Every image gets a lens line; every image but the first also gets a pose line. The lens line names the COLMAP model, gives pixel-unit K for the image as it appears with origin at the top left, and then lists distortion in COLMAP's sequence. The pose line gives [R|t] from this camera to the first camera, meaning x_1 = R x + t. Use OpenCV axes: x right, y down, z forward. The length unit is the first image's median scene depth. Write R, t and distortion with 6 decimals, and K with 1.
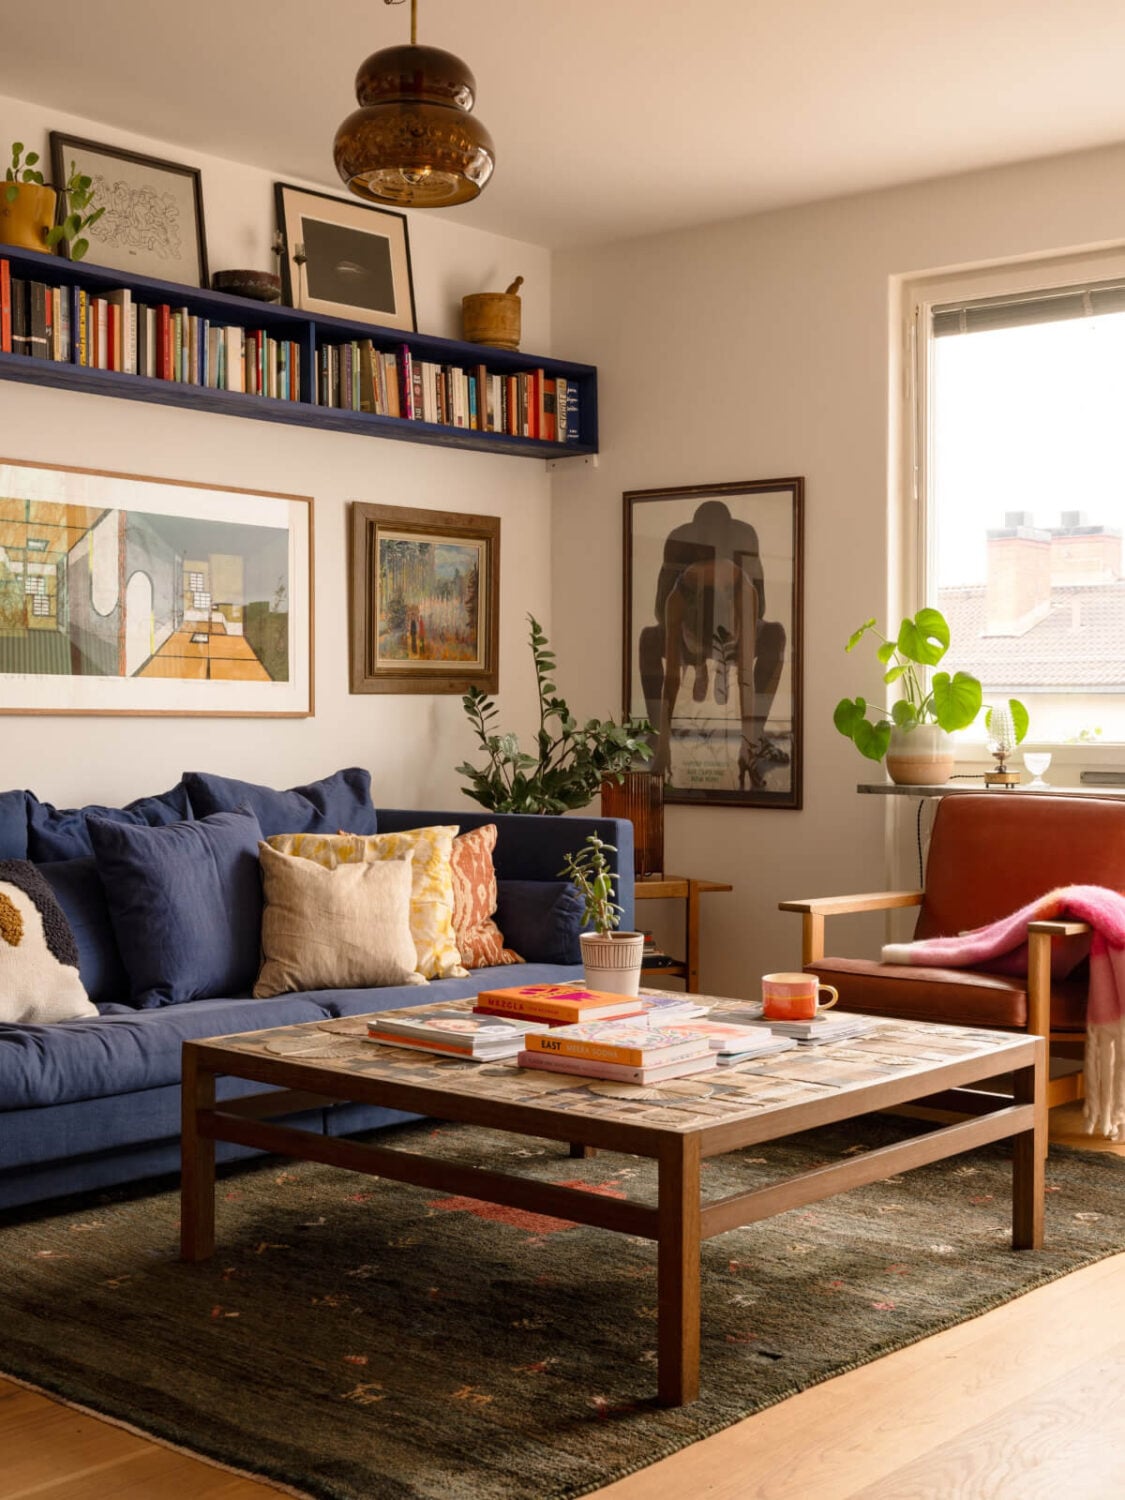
lens RADIAL K [[1973.5, 0, 425.1], [0, 1973.5, 719.5], [0, 0, 1]] dist [-0.000168, -0.041362]
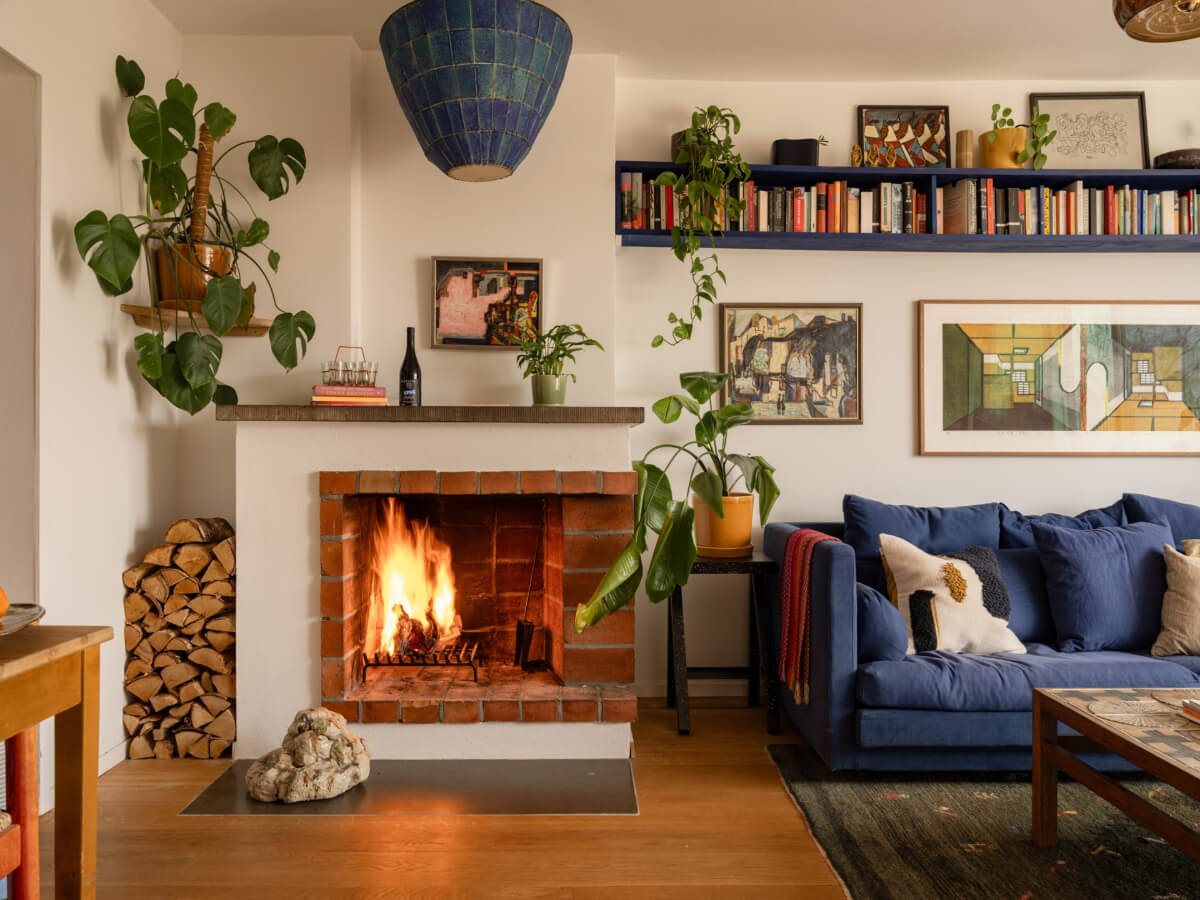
lens RADIAL K [[906.0, 0, 540.8], [0, 906.0, 462.0], [0, 0, 1]] dist [0.002315, -0.005096]
pose [[0.690358, -0.002951, -0.723461, 0.070766], [0.007105, 0.999971, 0.002701, -0.002238], [0.723433, -0.007005, 0.690360, 0.201337]]
